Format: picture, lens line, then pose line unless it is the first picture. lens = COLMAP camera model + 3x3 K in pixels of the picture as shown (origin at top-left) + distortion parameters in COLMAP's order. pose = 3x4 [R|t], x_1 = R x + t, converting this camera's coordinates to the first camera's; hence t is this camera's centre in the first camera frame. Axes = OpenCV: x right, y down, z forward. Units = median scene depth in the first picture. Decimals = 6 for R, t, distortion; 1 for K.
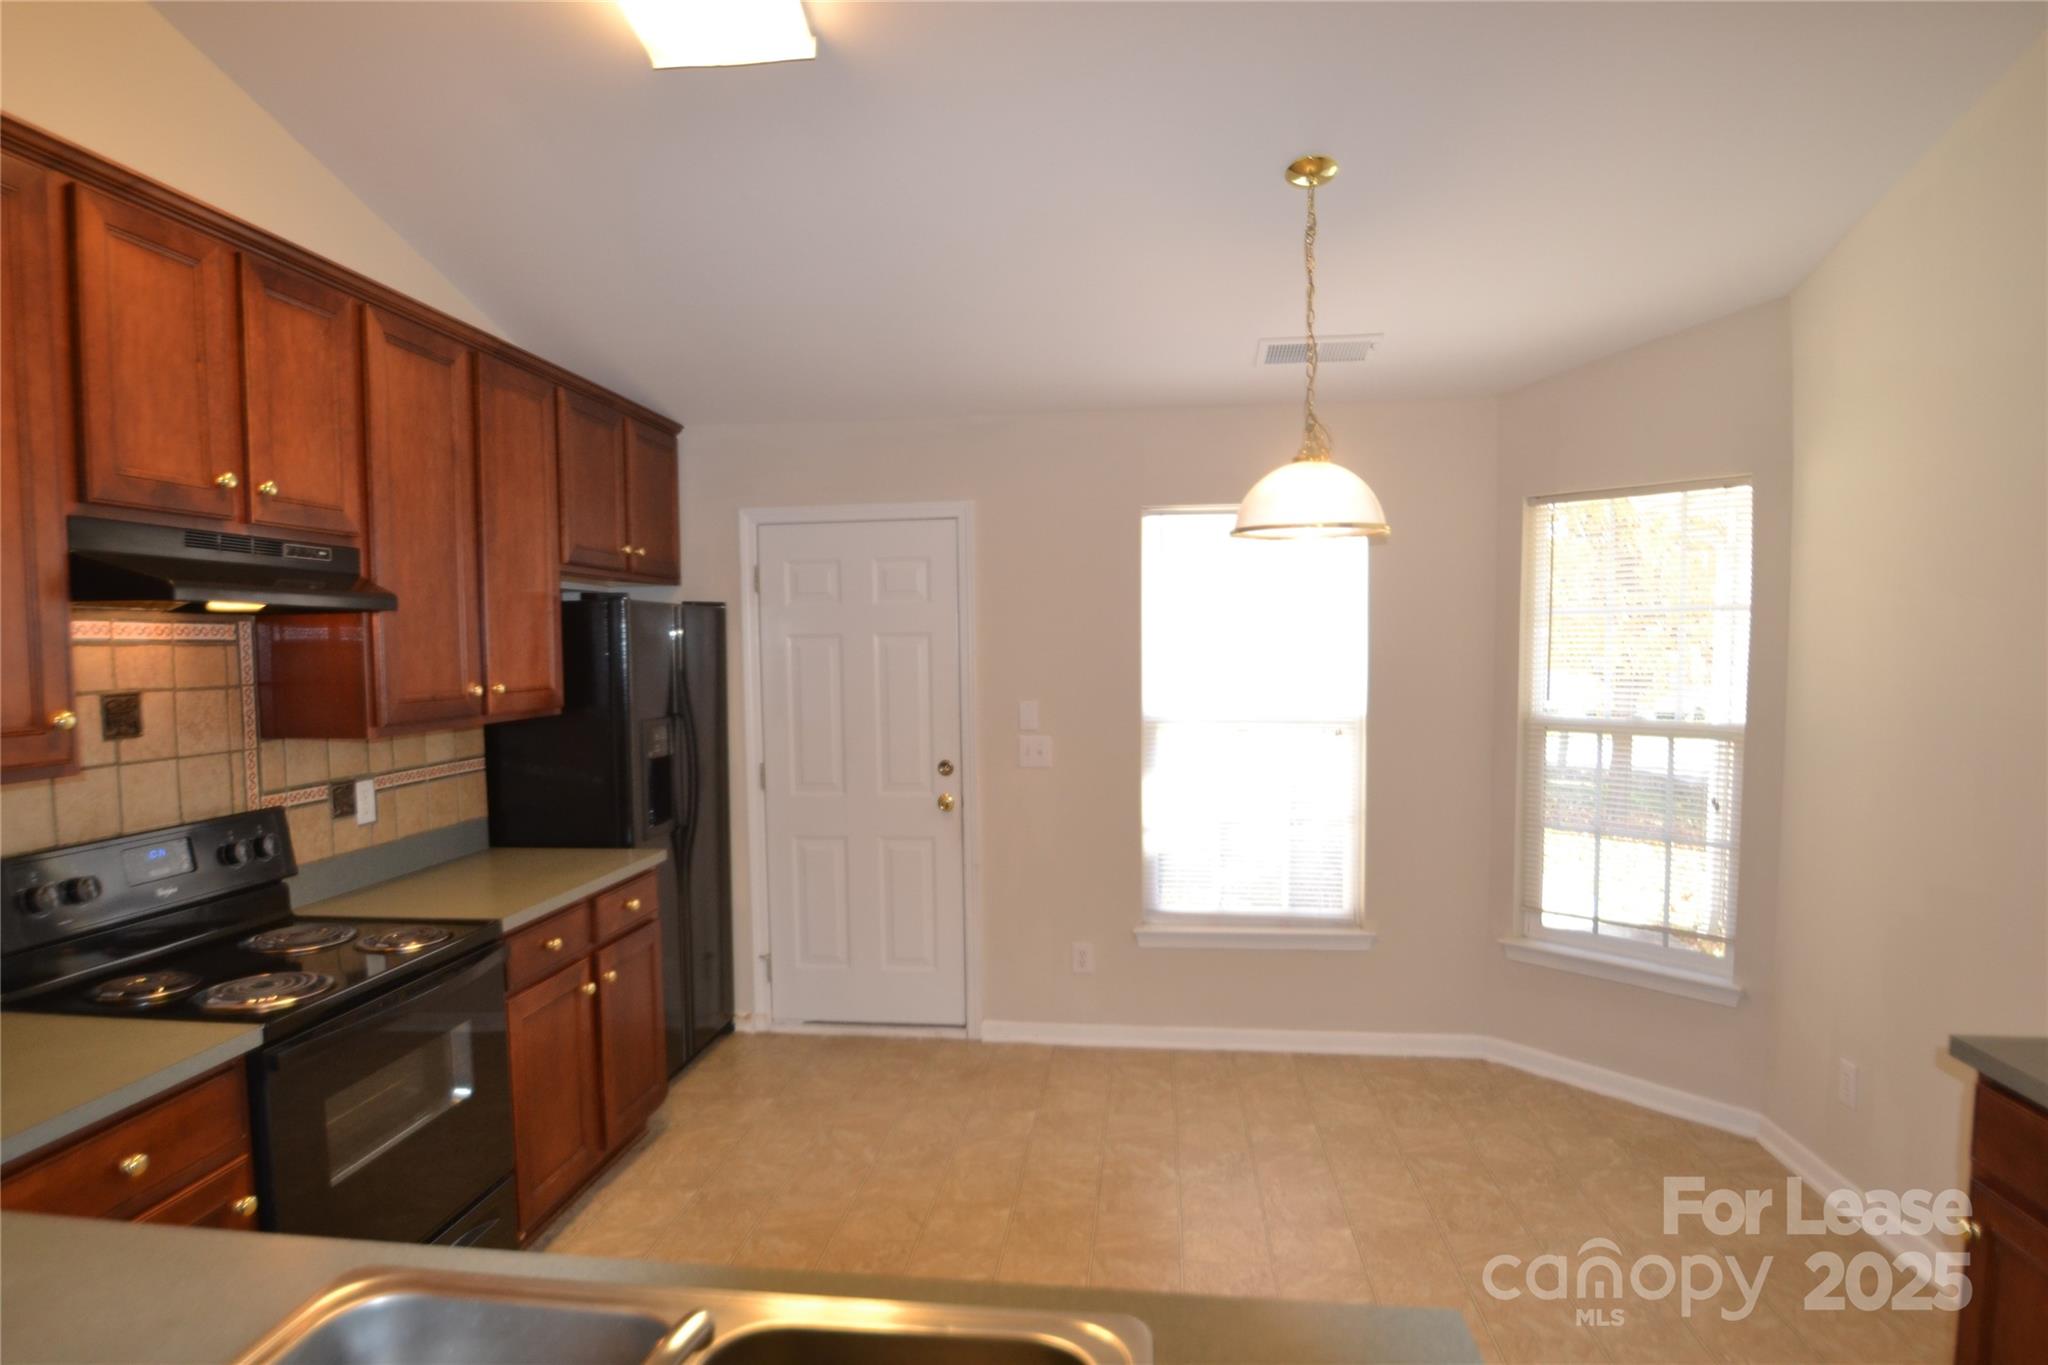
lens RADIAL K [[1139.2, 0, 989.8], [0, 1139.2, 713.6], [0, 0, 1]] dist [-0.007699, -0.016921]
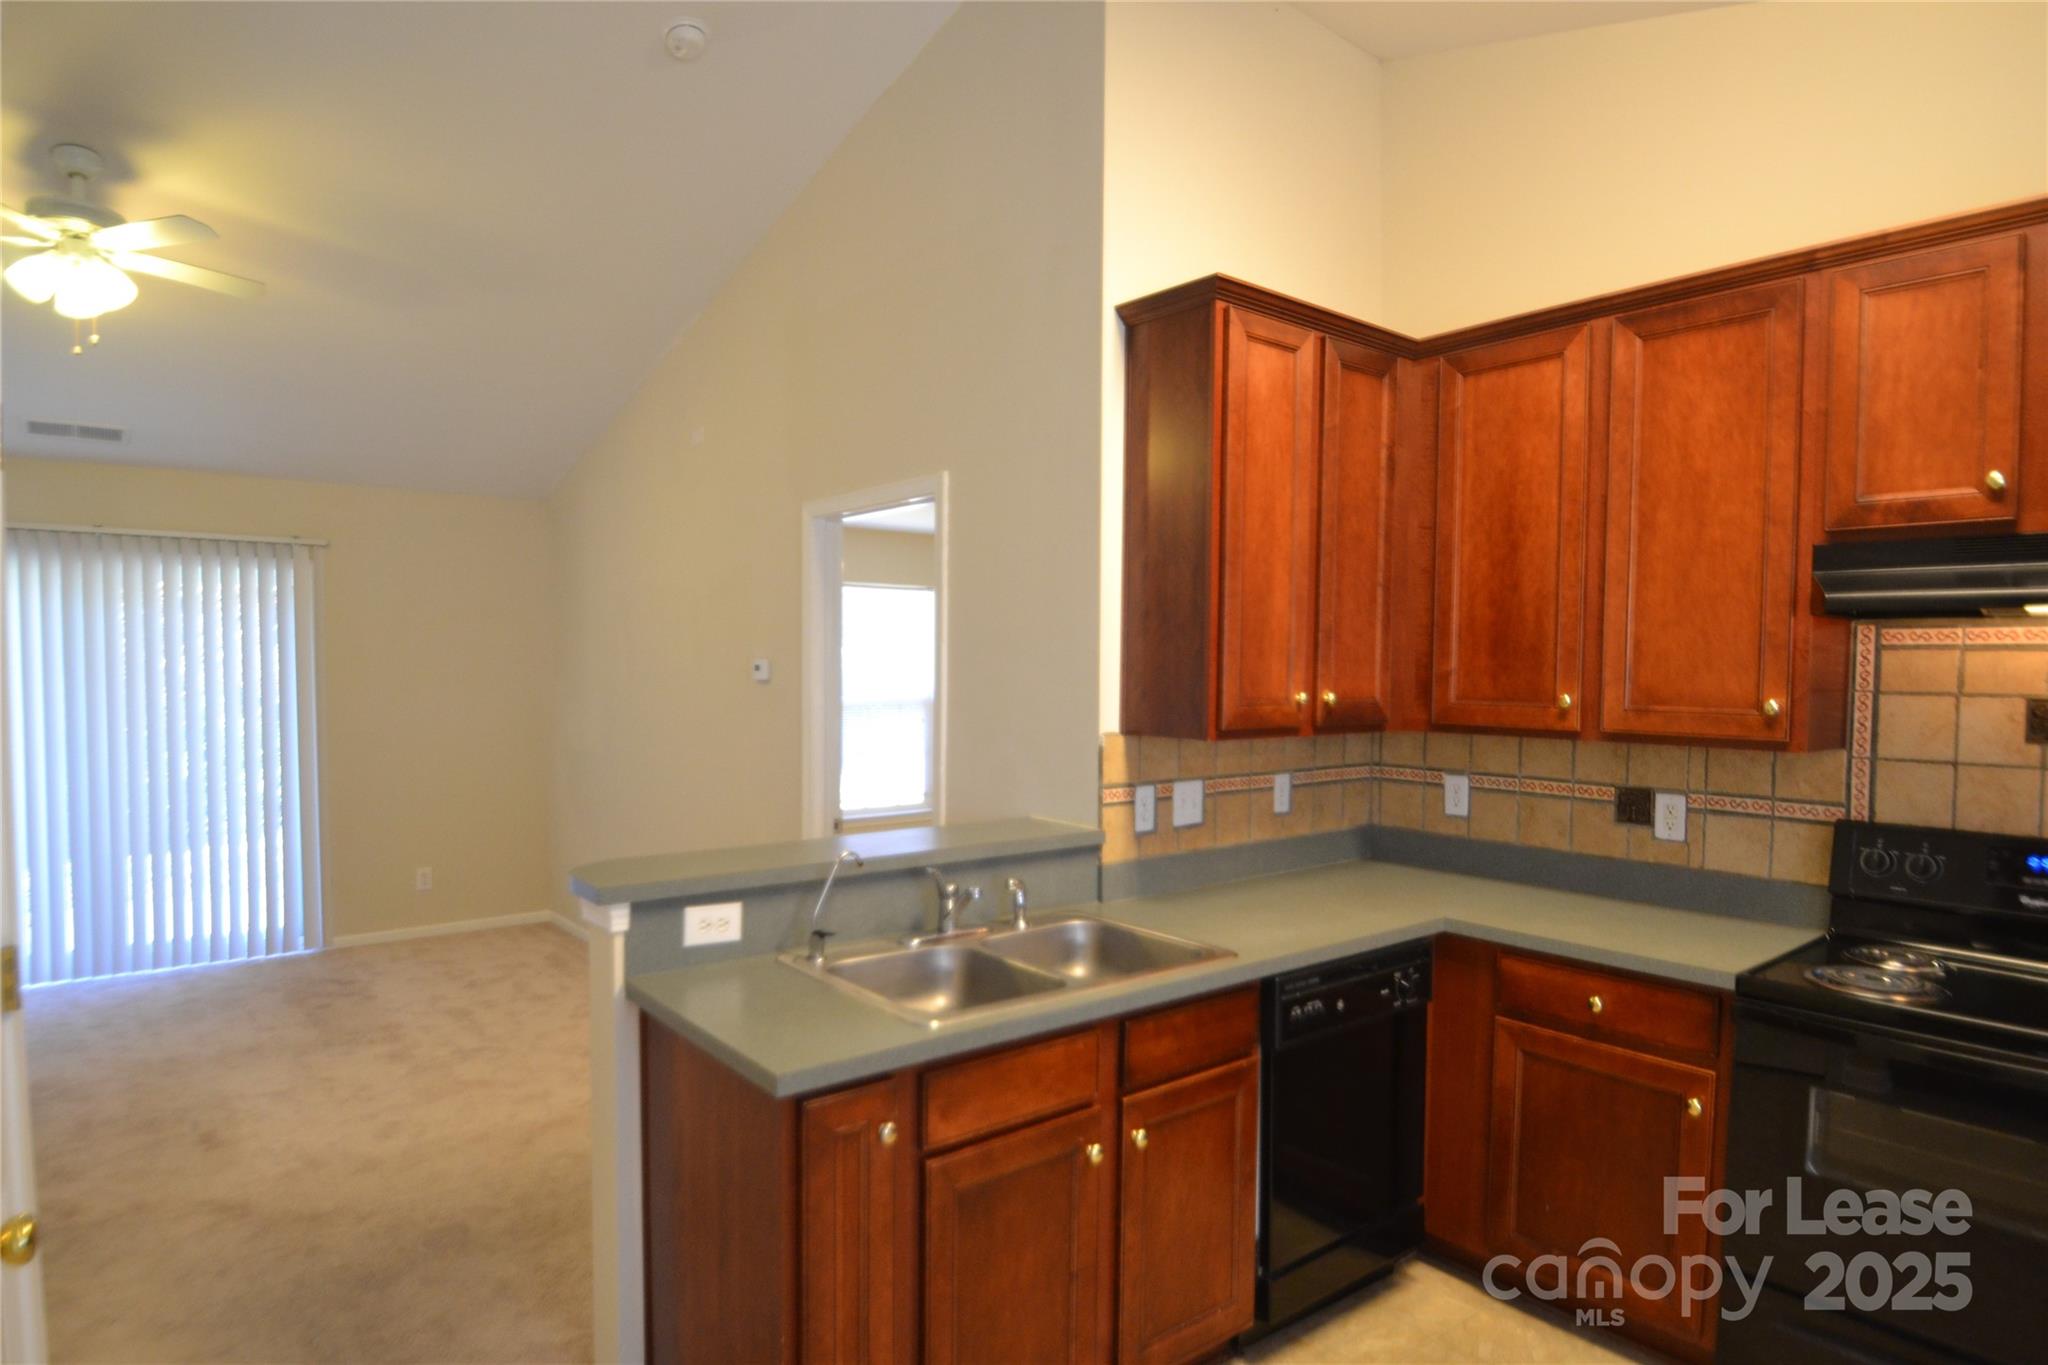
lens RADIAL K [[1139.2, 0, 989.8], [0, 1139.2, 713.6], [0, 0, 1]] dist [-0.007699, -0.016921]
pose [[-0.704116, 0.040156, -0.708949, 0.450339], [-0.044010, 0.994012, 0.100013, -0.047370], [0.708720, 0.101622, -0.698133, 0.779534]]
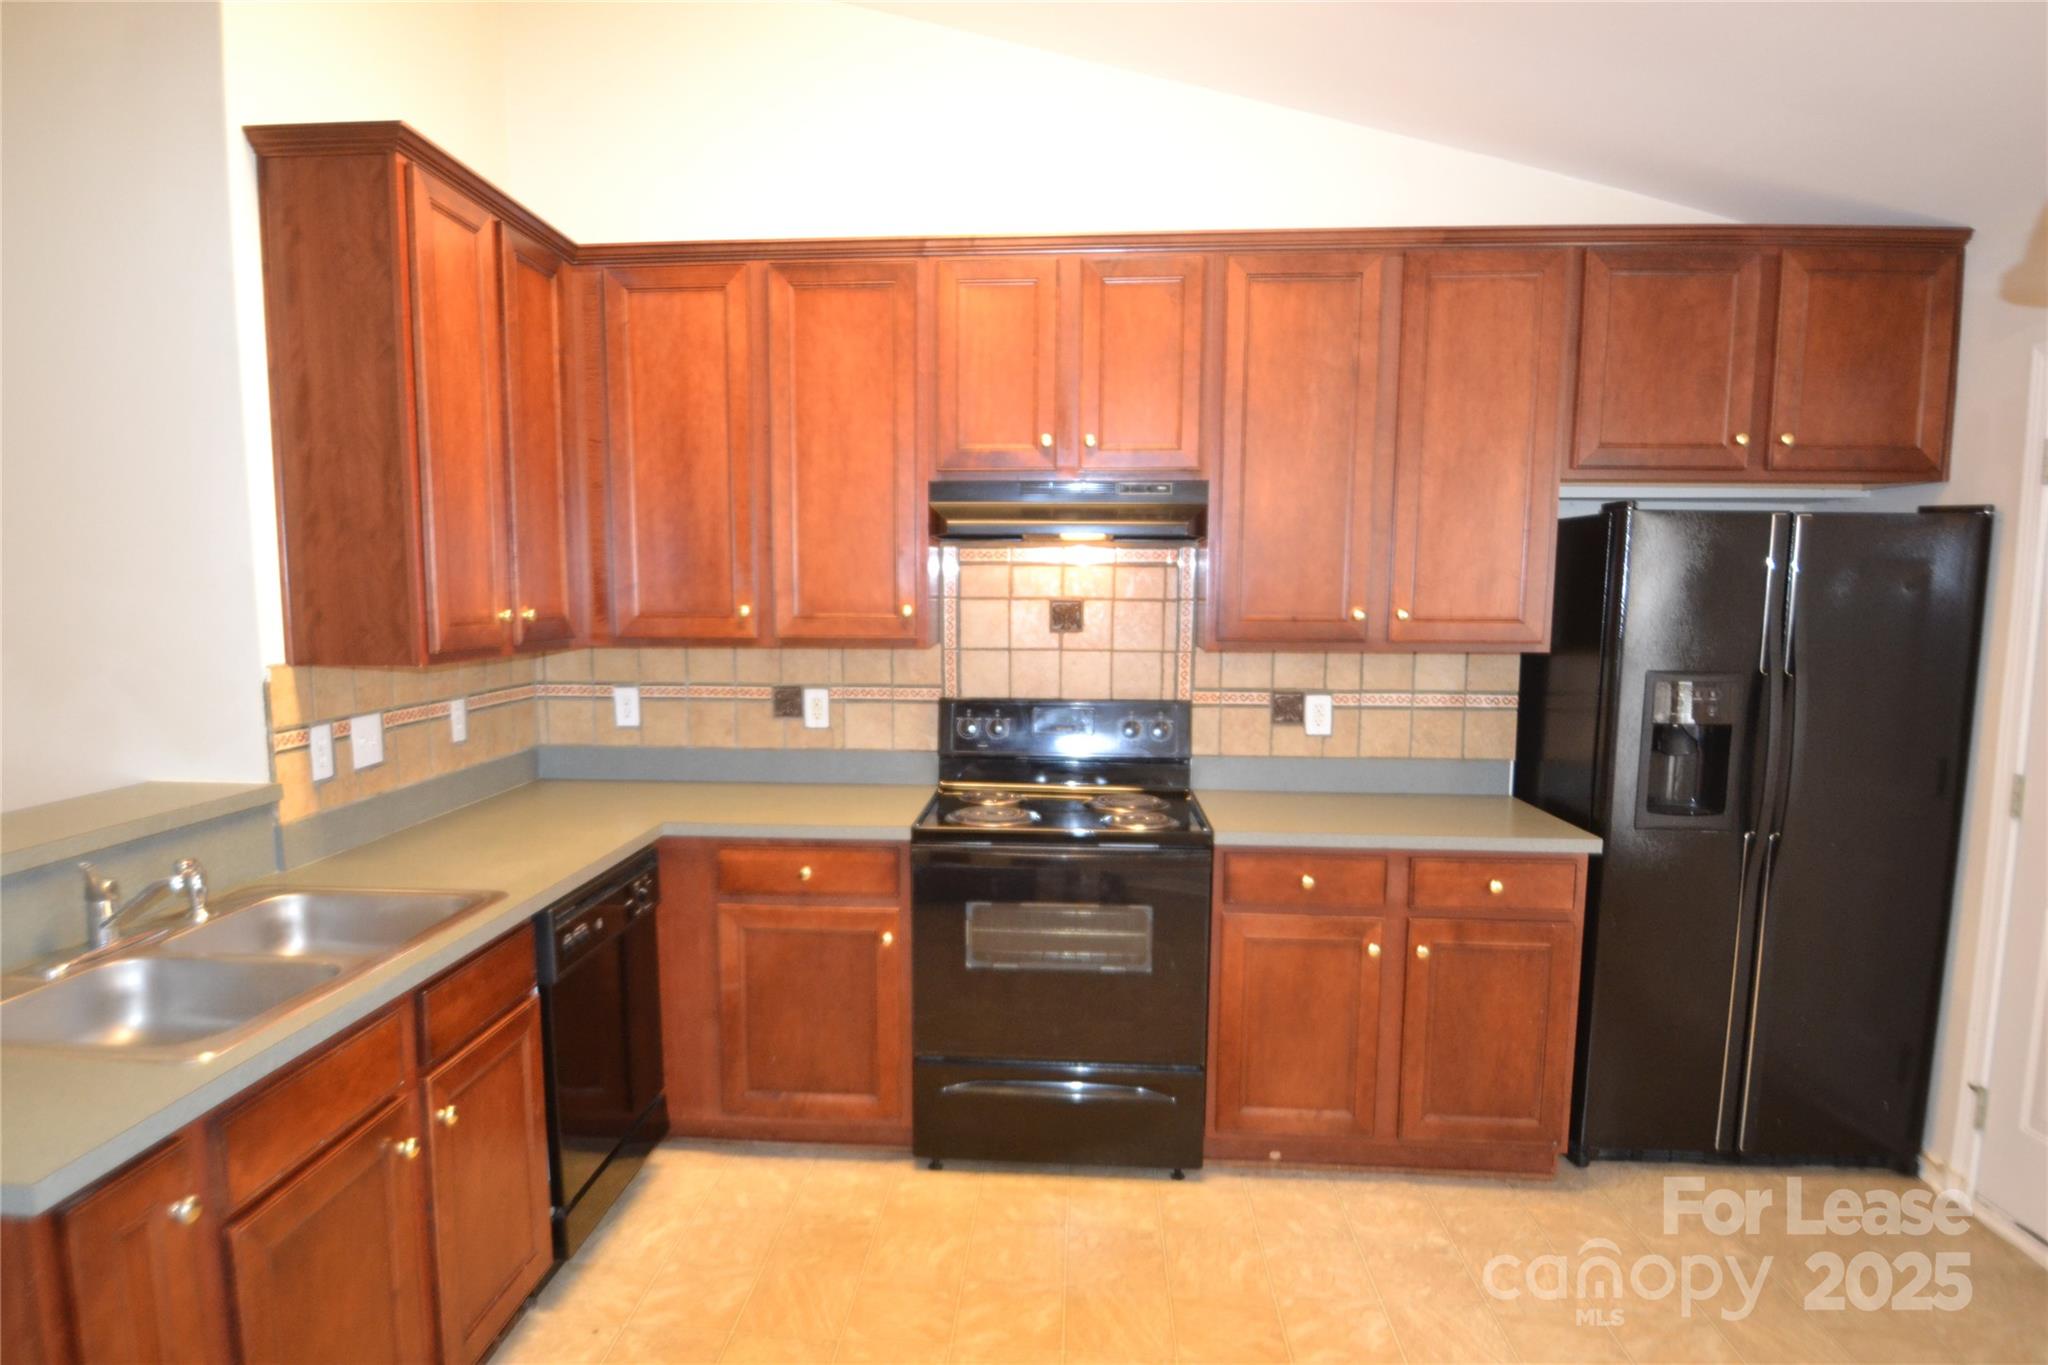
lens RADIAL K [[1139.2, 0, 989.8], [0, 1139.2, 713.6], [0, 0, 1]] dist [-0.007699, -0.016921]
pose [[0.059798, 0.125335, -0.990311, 0.501417], [-0.066508, 0.990382, 0.121328, -0.033623], [0.995992, 0.058609, 0.067558, 0.623418]]
